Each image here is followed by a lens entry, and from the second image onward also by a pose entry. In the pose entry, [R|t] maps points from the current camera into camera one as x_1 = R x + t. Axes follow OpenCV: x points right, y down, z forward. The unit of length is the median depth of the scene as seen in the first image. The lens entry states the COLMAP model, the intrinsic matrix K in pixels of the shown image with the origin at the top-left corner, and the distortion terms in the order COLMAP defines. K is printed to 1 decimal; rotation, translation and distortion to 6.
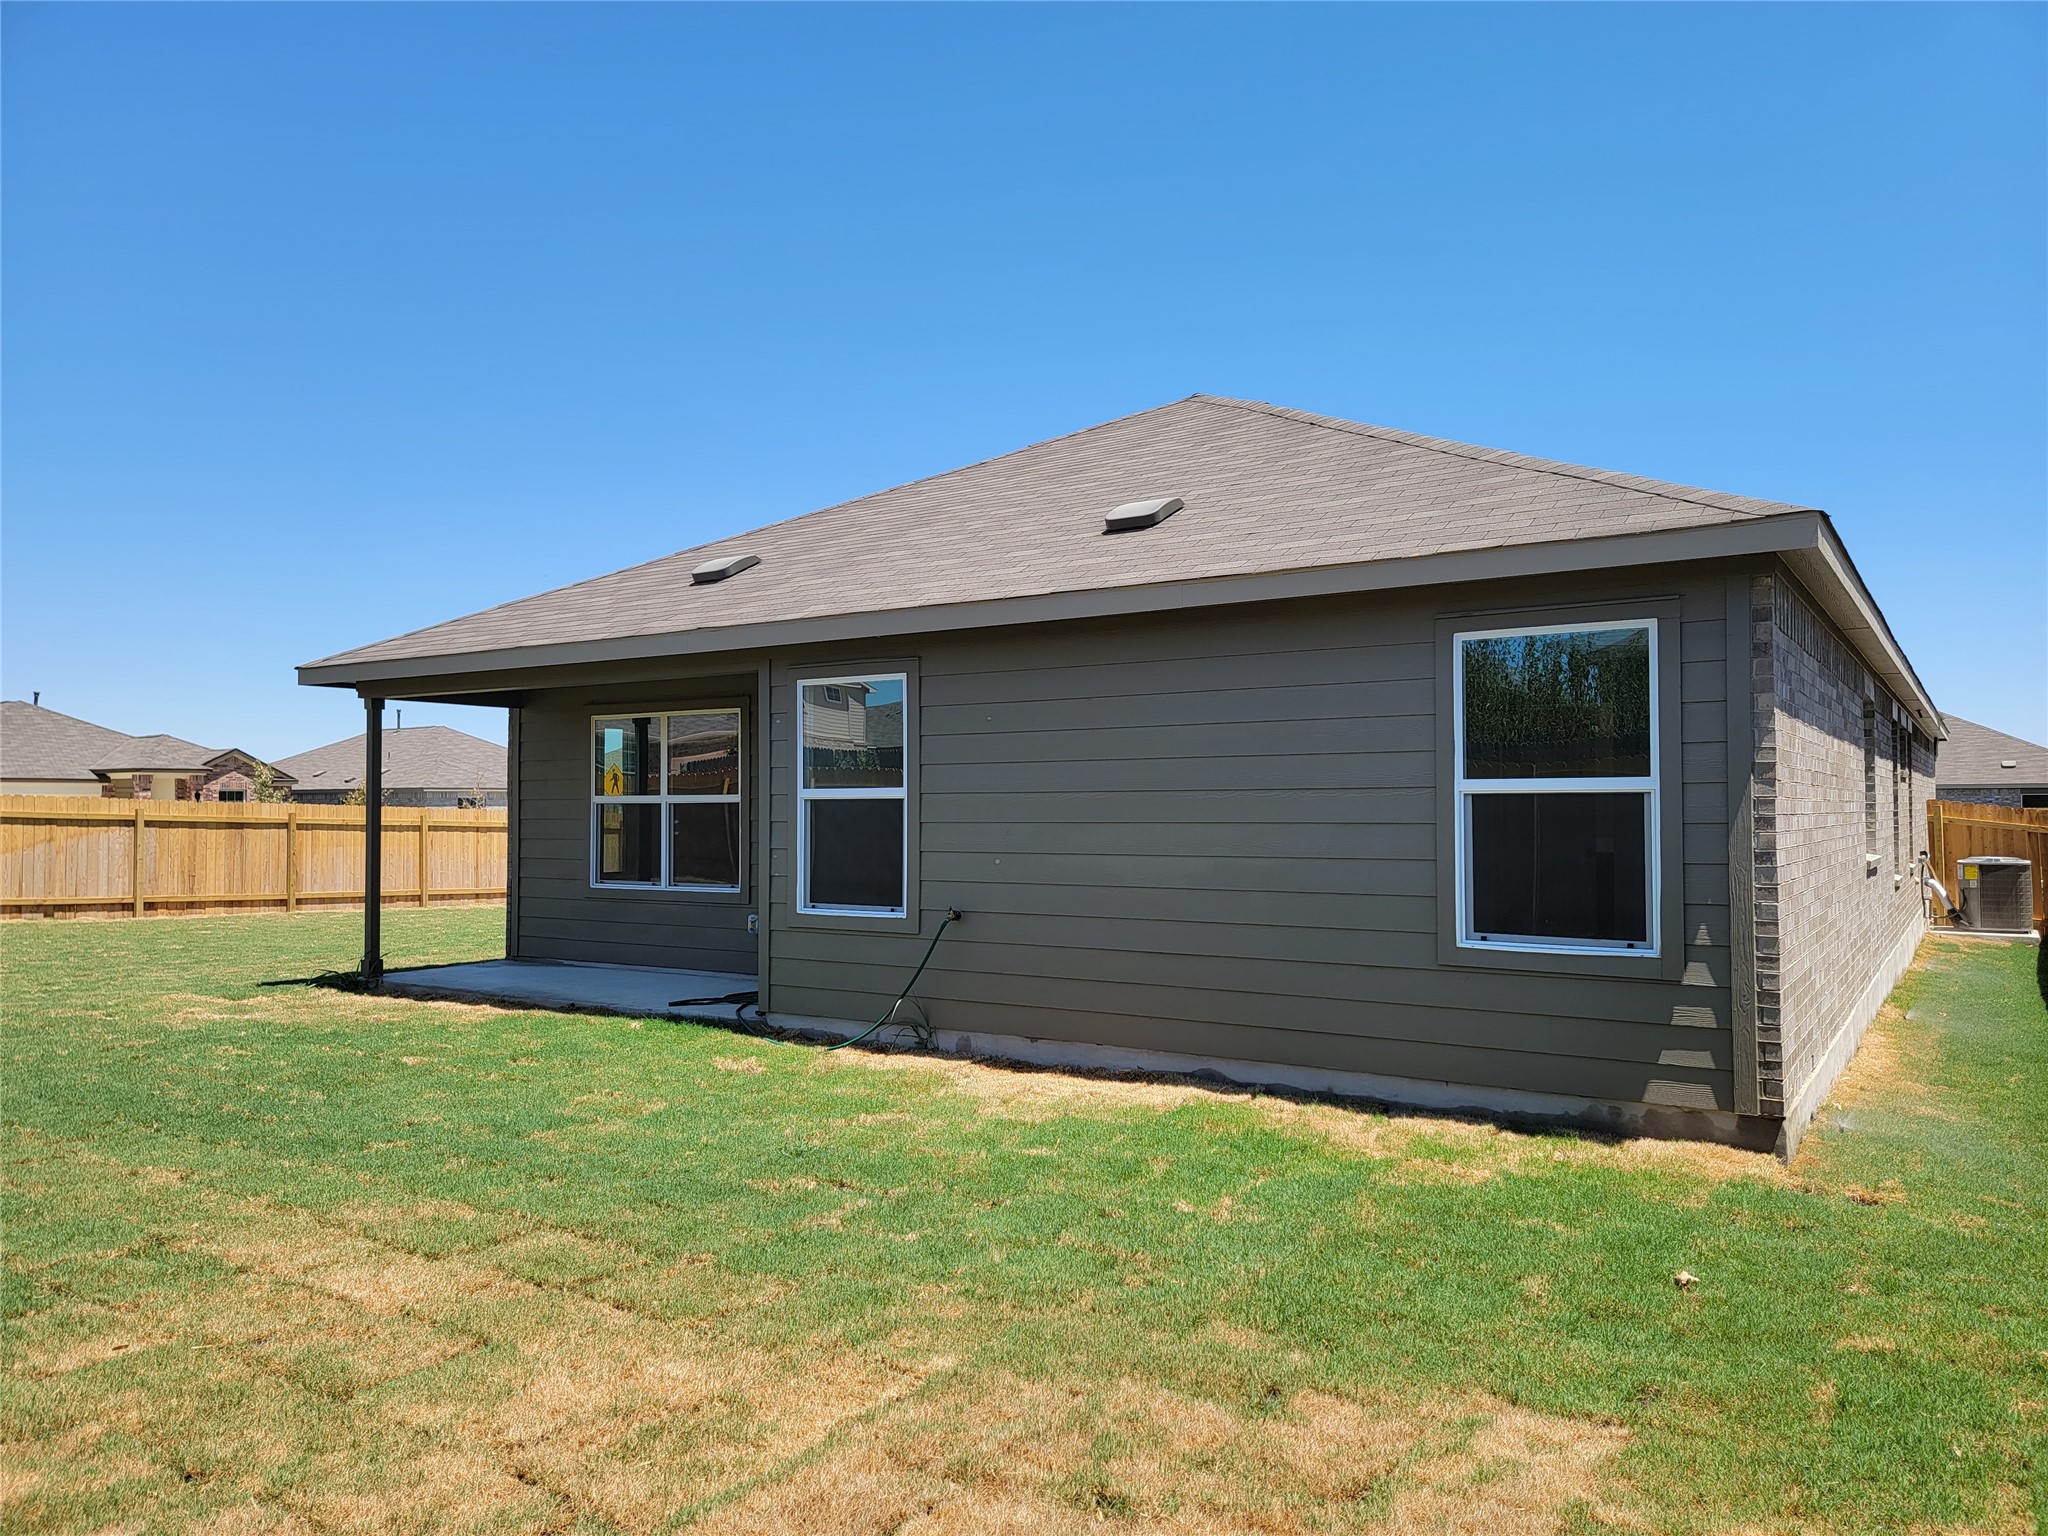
lens RADIAL K [[1437.9, 0, 1042.7], [0, 1437.9, 768.4], [0, 0, 1]] dist [0.043883, -0.022065]
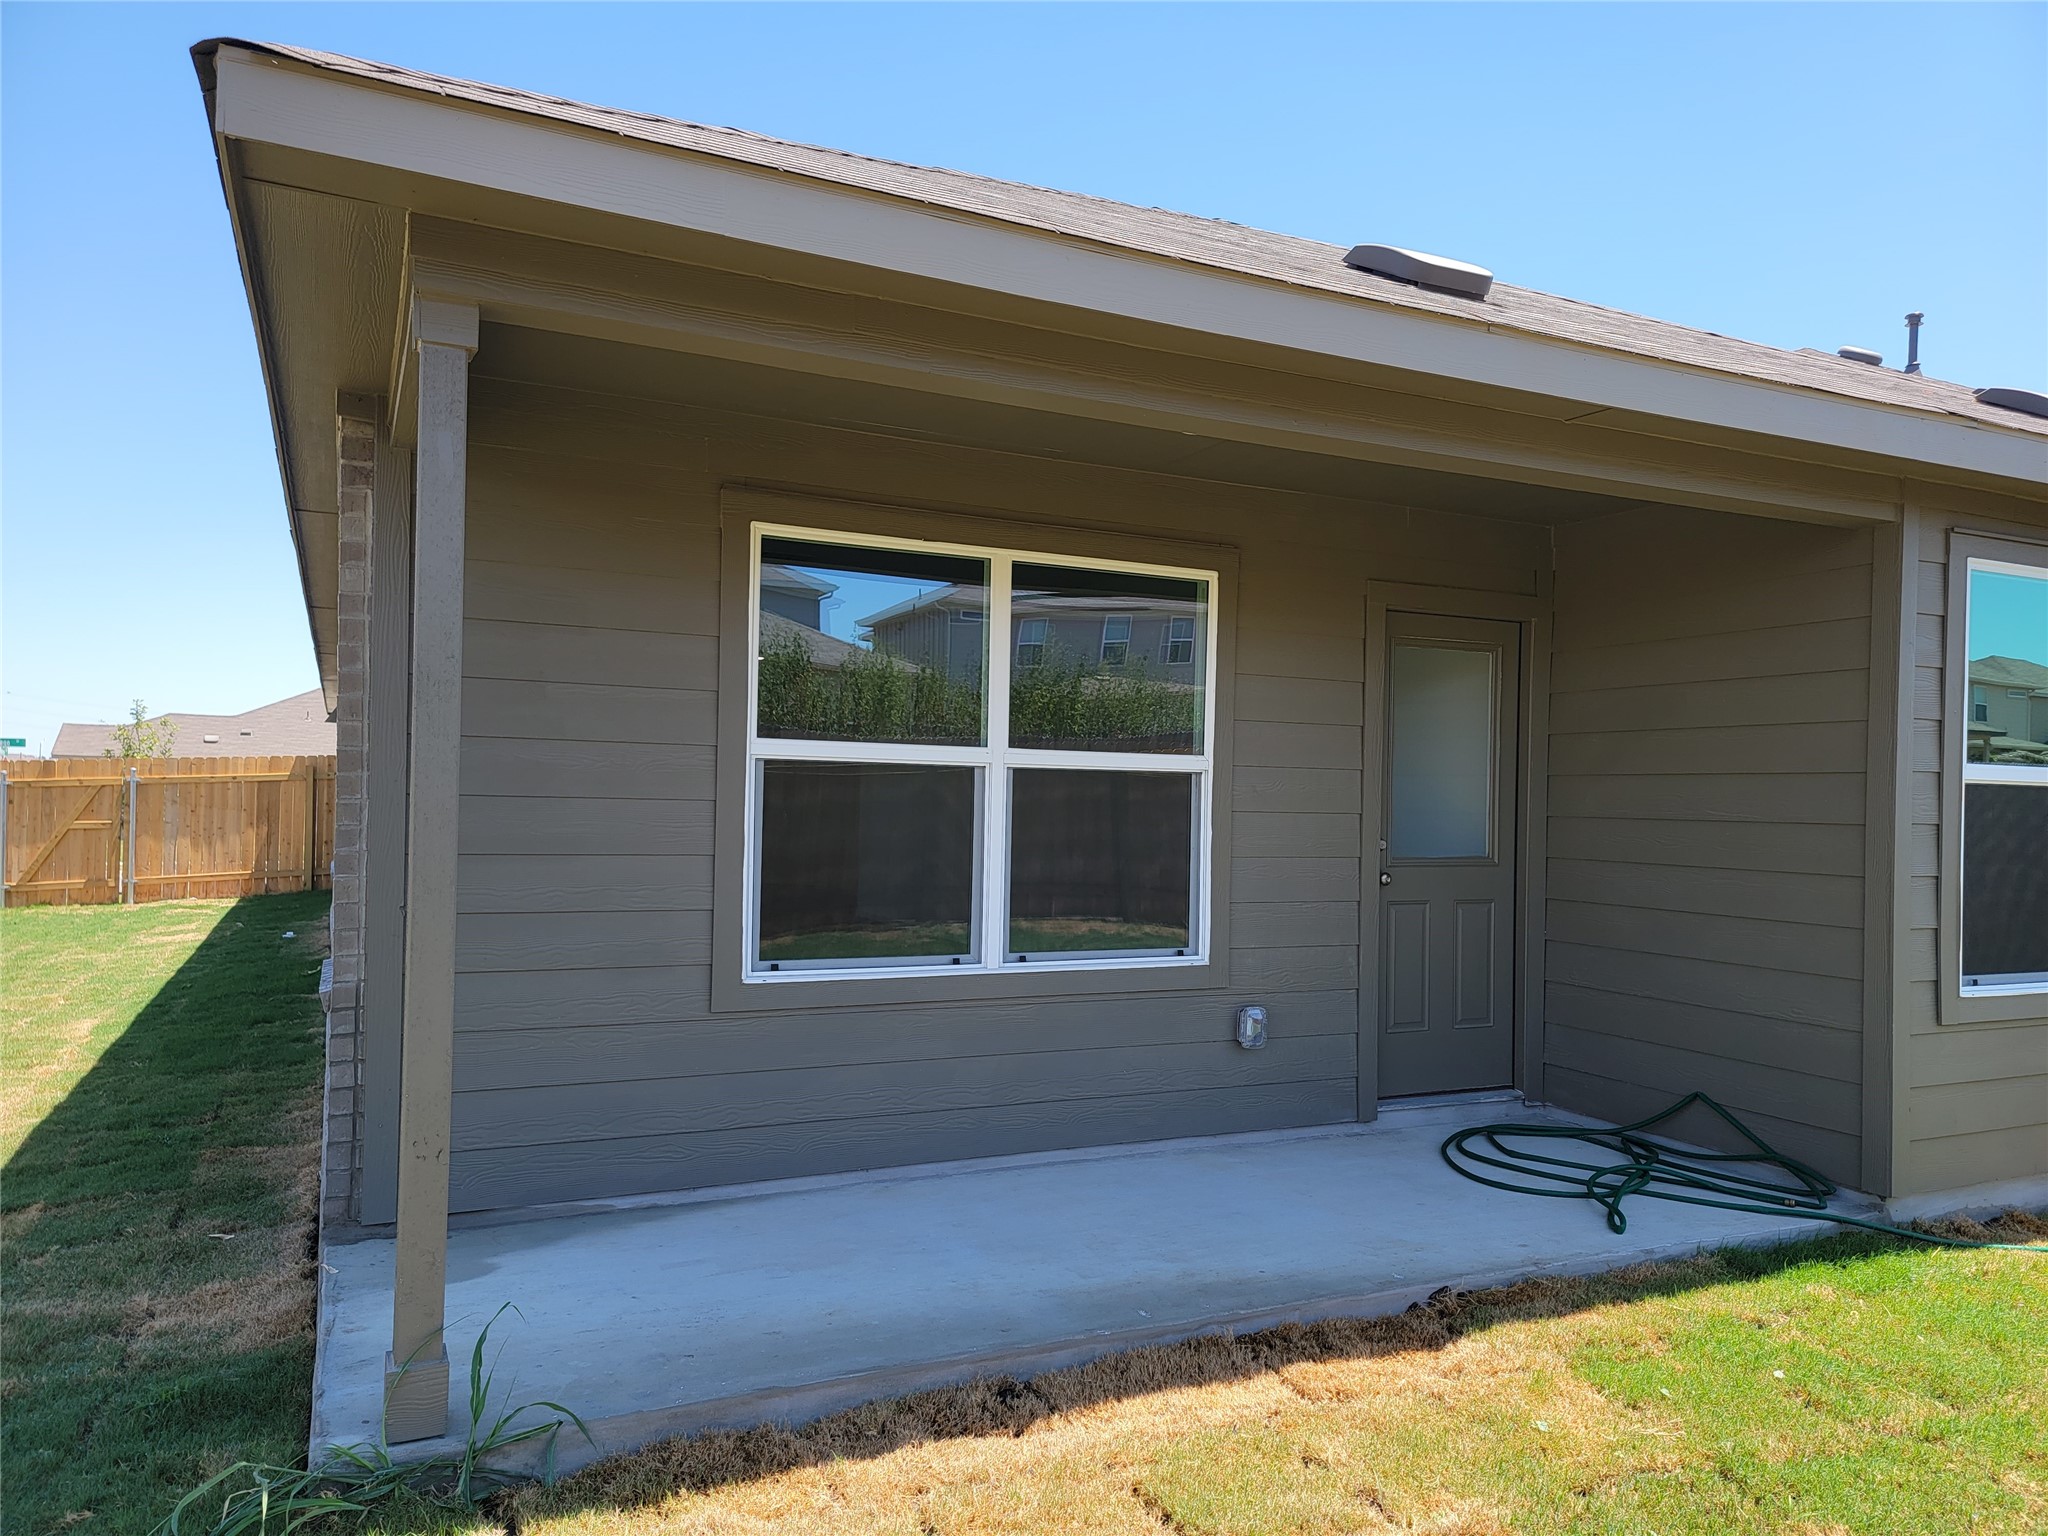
lens RADIAL K [[1437.9, 0, 1036.7], [0, 1437.9, 768.1], [0, 0, 1]] dist [0.043883, -0.022065]
pose [[0.520546, 0.024719, 0.853476, -0.810151], [-0.049194, 0.998789, 0.001076, 0.031039], [-0.852415, -0.042546, 0.521131, 1.014109]]
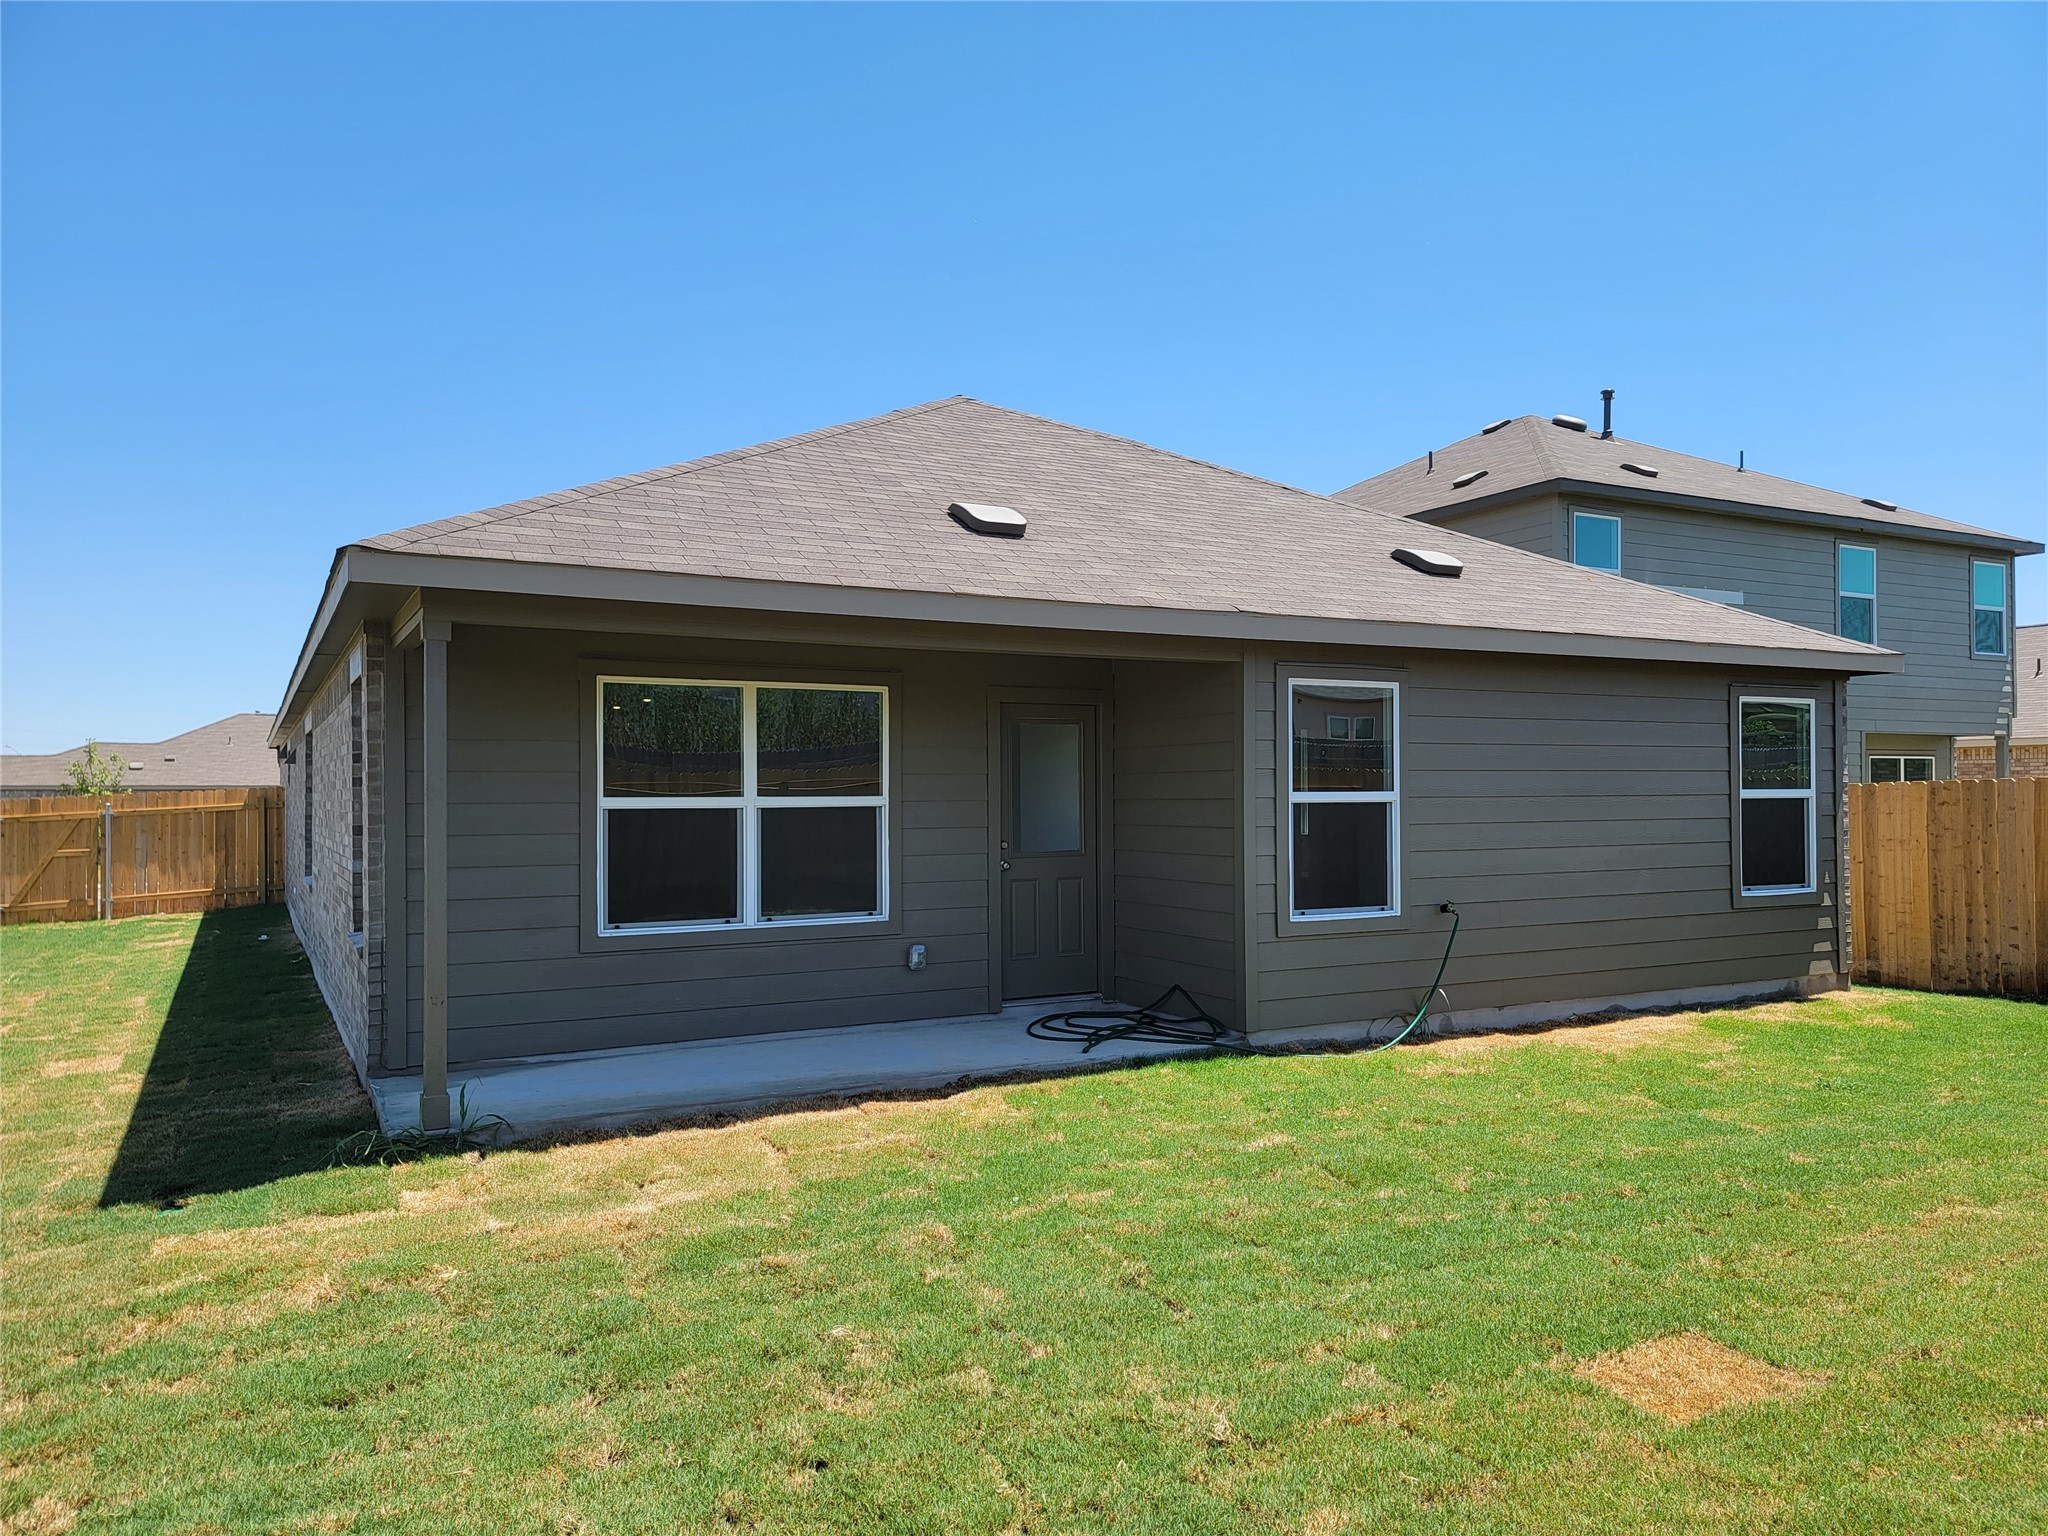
lens RADIAL K [[1437.9, 0, 1056.3], [0, 1437.9, 773.9], [0, 0, 1]] dist [0.043883, -0.022065]
pose [[0.466979, 0.006041, 0.884248, -1.093766], [-0.023528, 0.999708, 0.005595, -0.000875], [-0.883955, -0.023417, 0.466985, 0.692120]]
